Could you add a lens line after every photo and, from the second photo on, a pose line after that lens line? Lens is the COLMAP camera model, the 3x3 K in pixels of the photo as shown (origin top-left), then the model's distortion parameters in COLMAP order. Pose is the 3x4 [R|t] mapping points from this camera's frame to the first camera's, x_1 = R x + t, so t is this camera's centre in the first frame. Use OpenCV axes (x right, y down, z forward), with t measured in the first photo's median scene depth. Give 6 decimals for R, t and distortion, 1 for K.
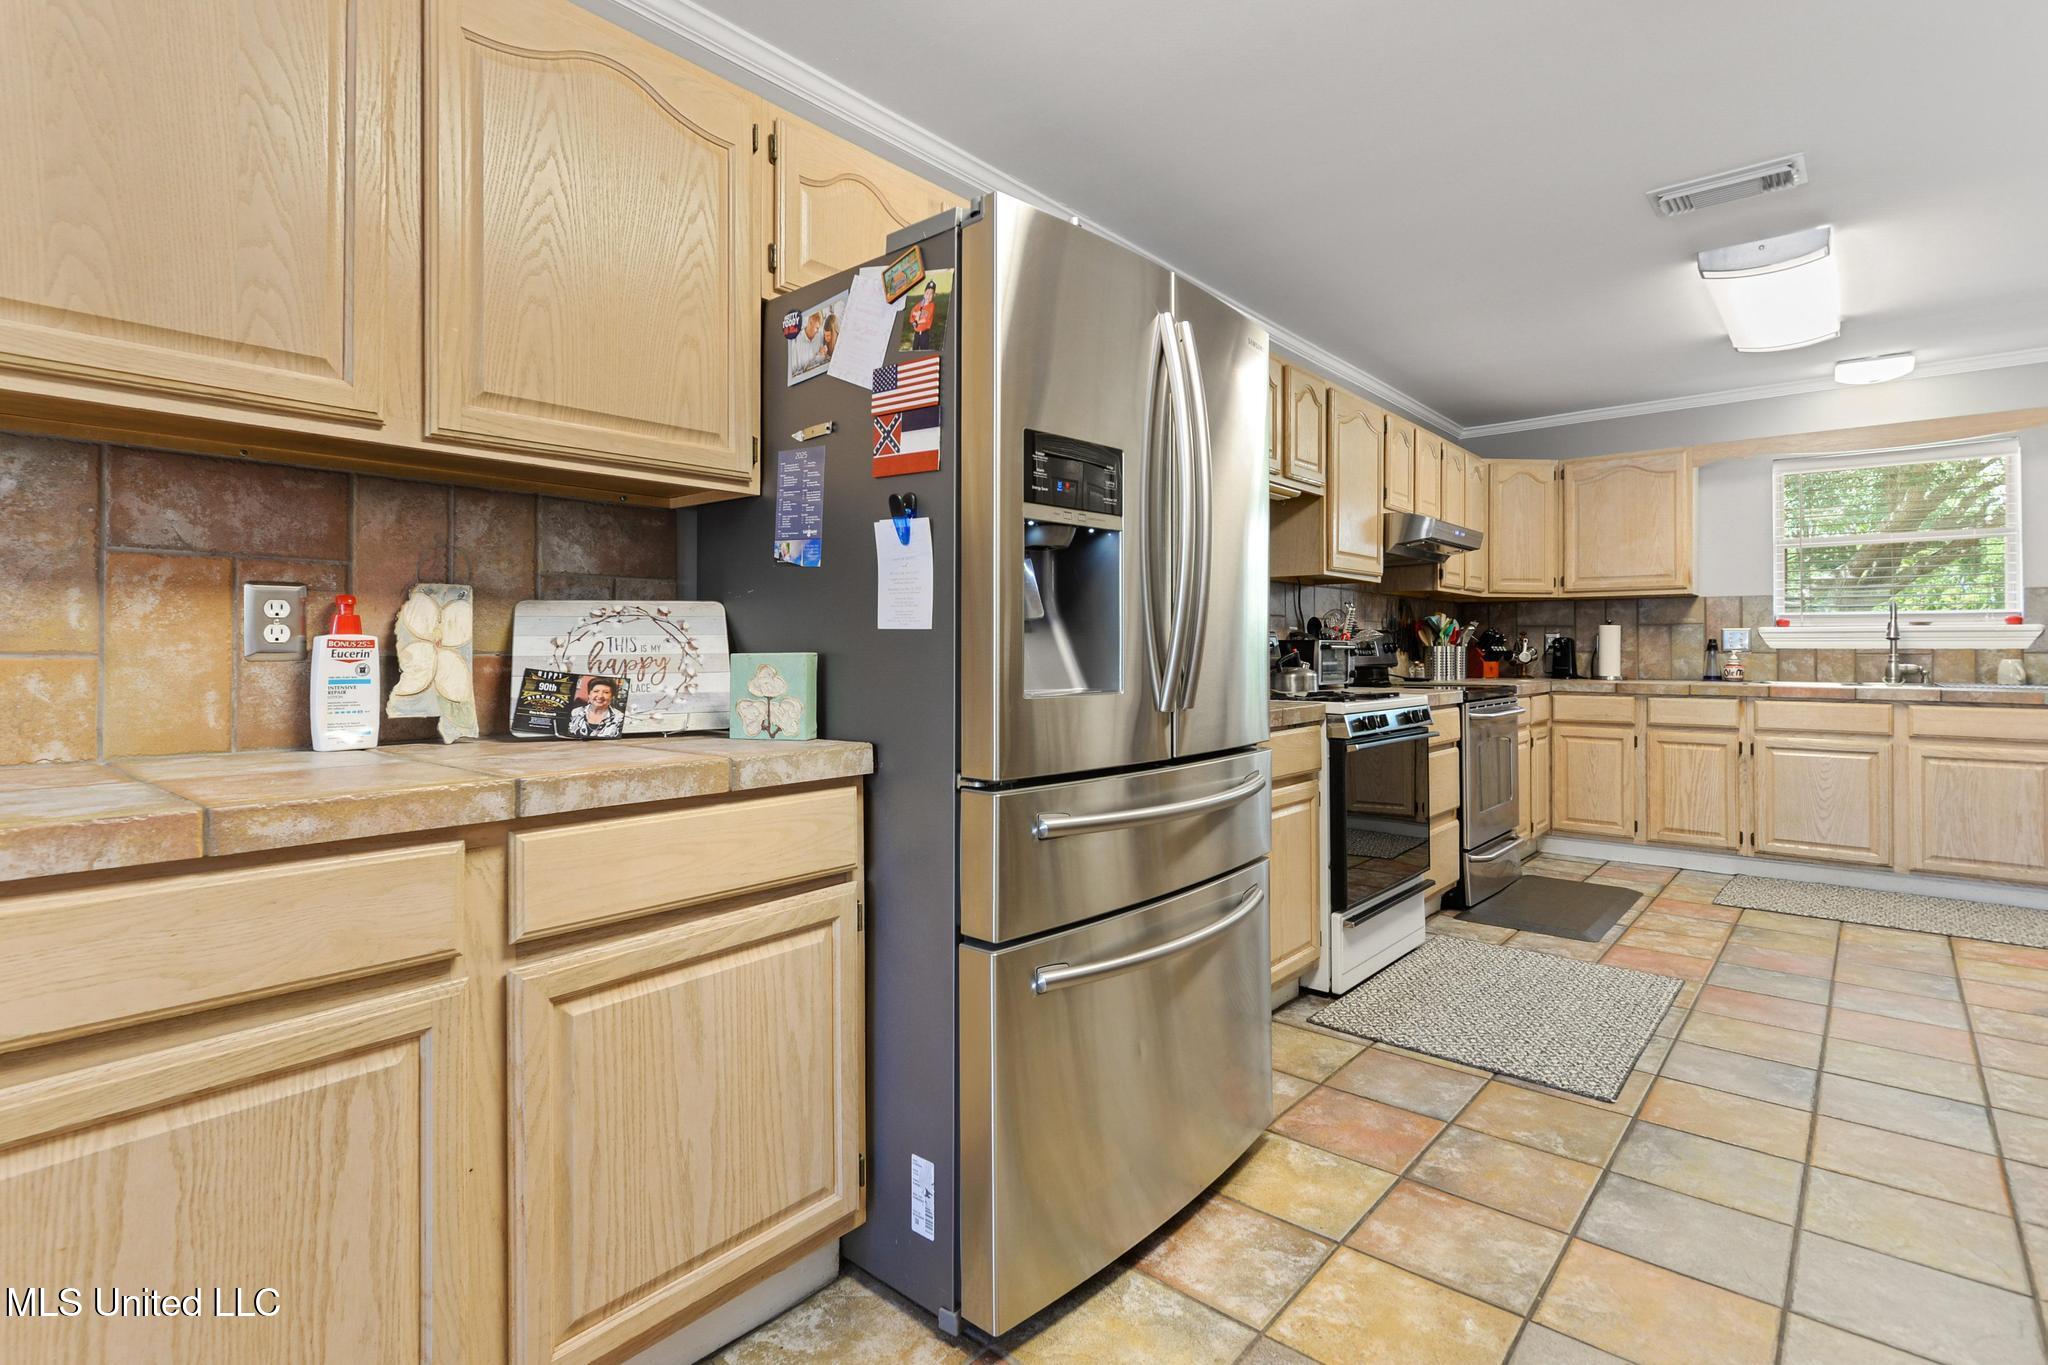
lens RADIAL K [[987.3, 0, 982.1], [0, 987.3, 640.8], [0, 0, 1]] dist [-0.000112, -0.000320]
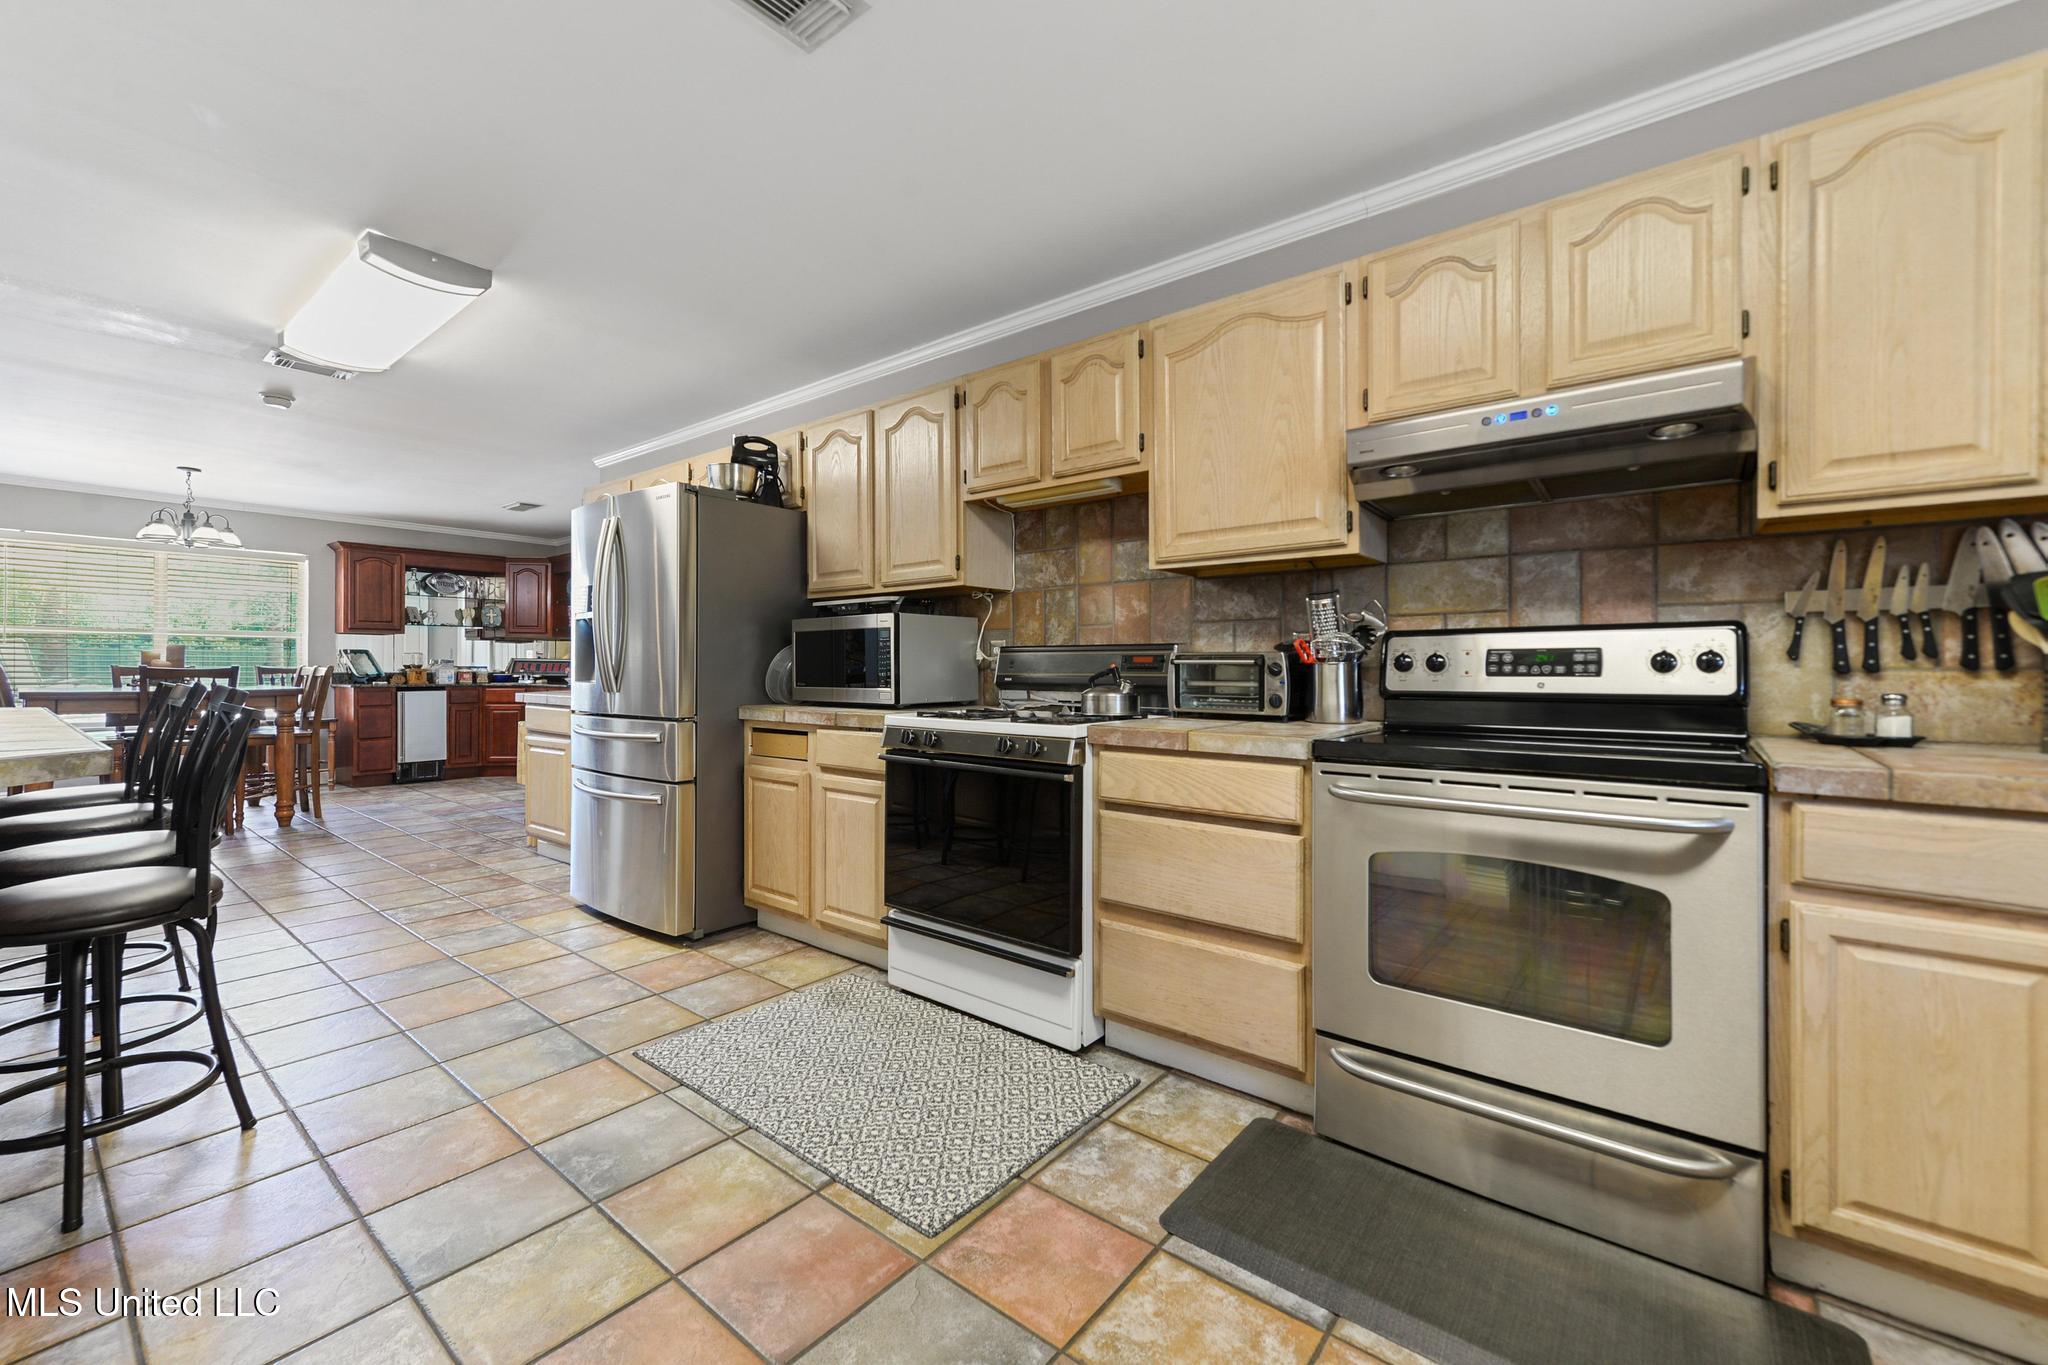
lens RADIAL K [[818.7, 0, 1003.0], [0, 818.7, 665.8], [0, 0, 1]] dist [0.009023, -0.001763]
pose [[0.049280, -0.000047, -0.998785, 0.862845], [0.010963, 0.999940, 0.000494, 0.006621], [0.998725, -0.010974, 0.049278, 0.737237]]
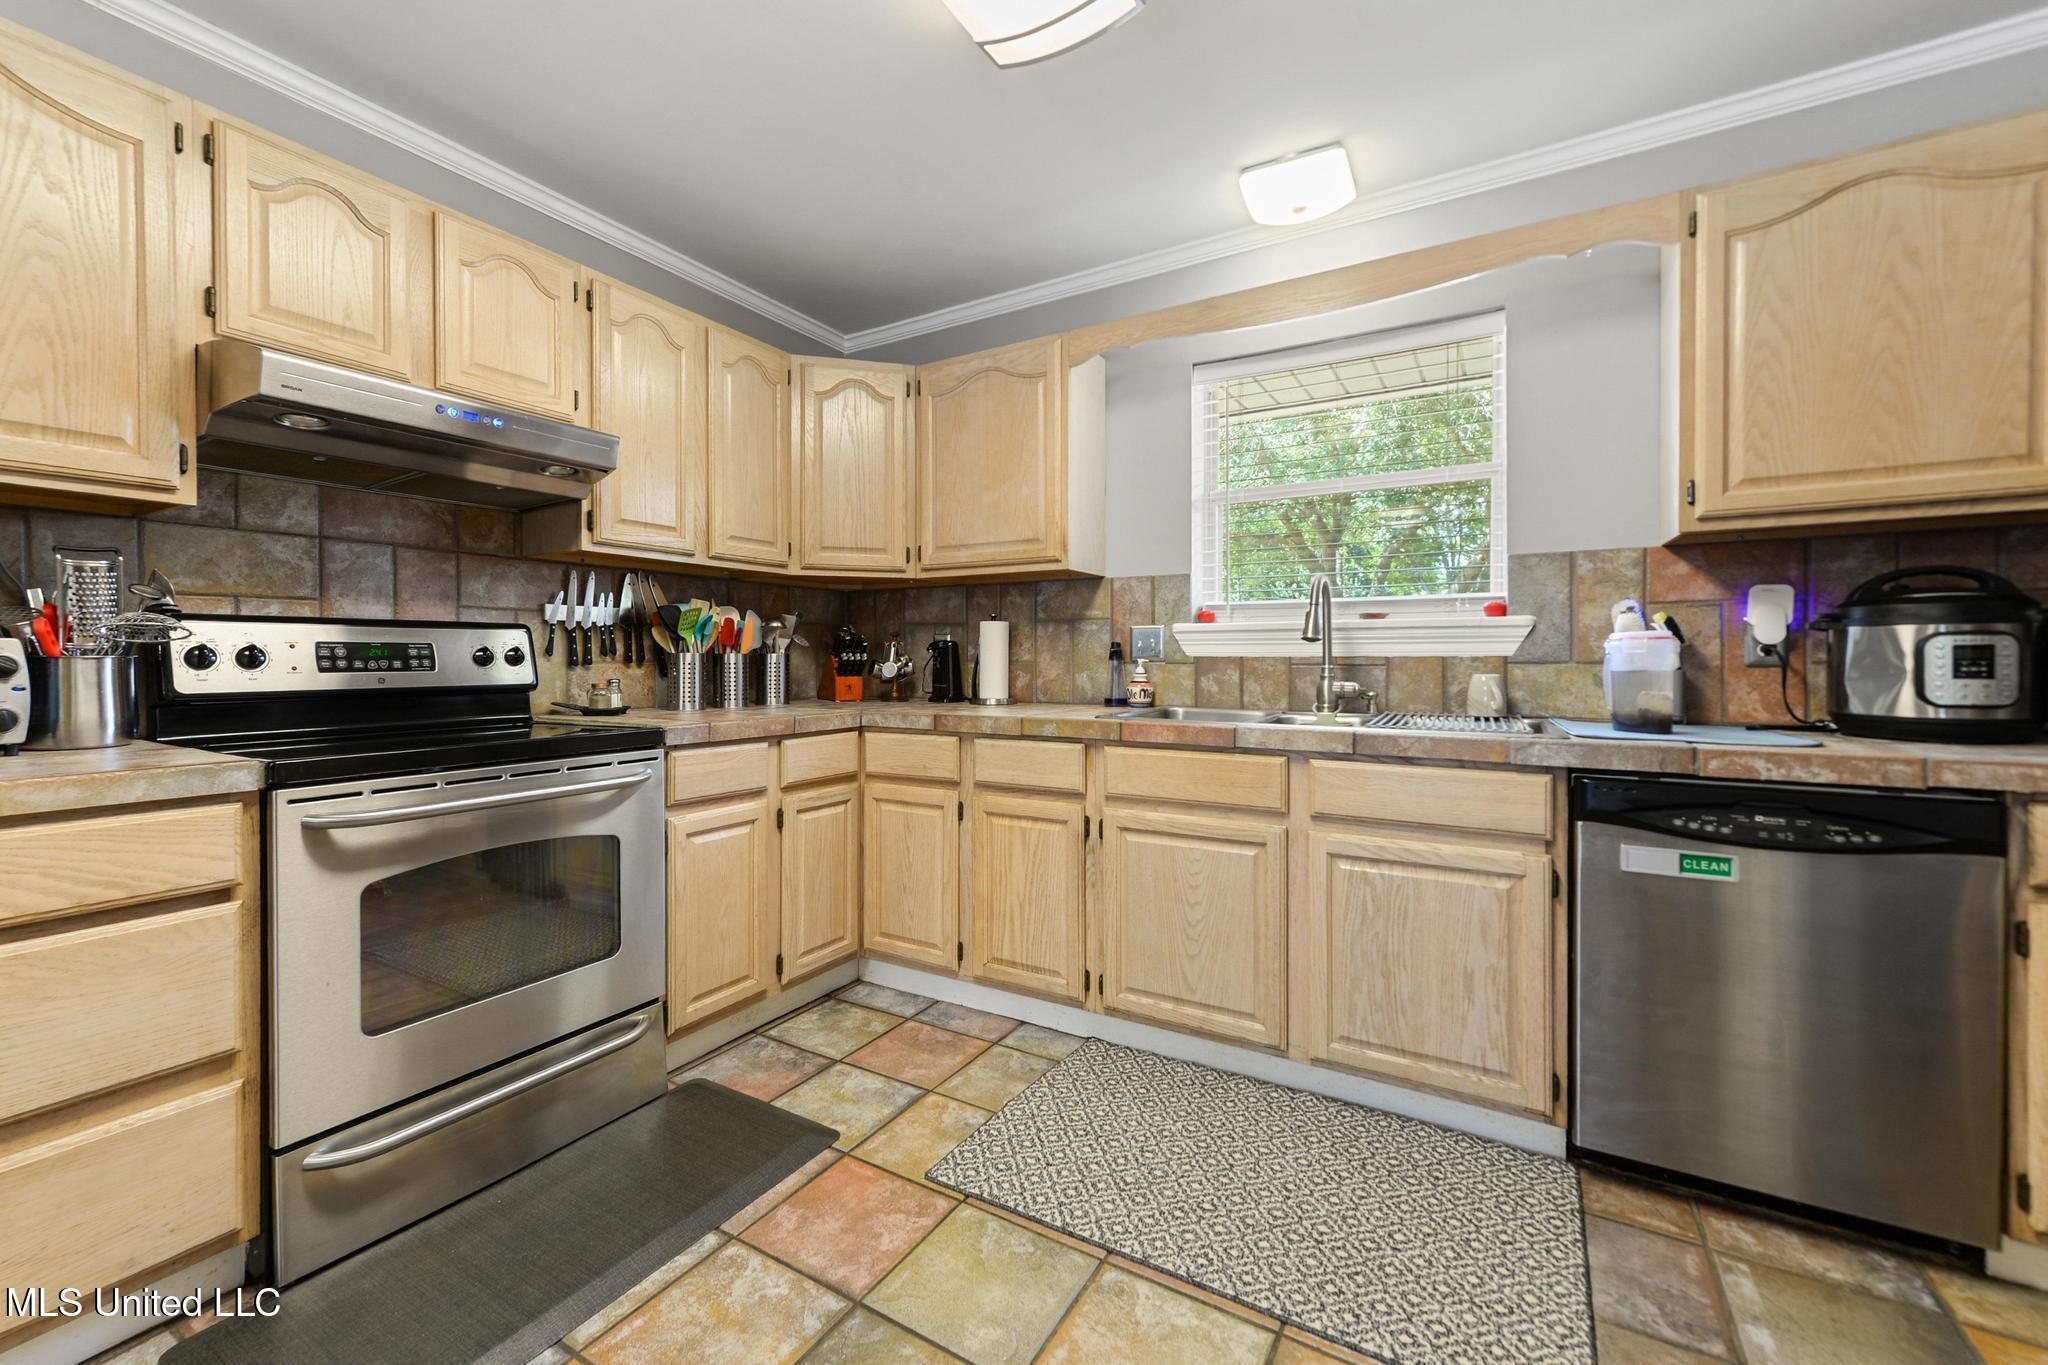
lens RADIAL K [[818.7, 0, 1000.3], [0, 818.7, 660.0], [0, 0, 1]] dist [0.009023, -0.001763]
pose [[0.984921, -0.001804, 0.172996, 0.665564], [-0.000177, 0.999935, 0.011436, 0.004688], [-0.173005, -0.011294, 0.984856, 0.560139]]
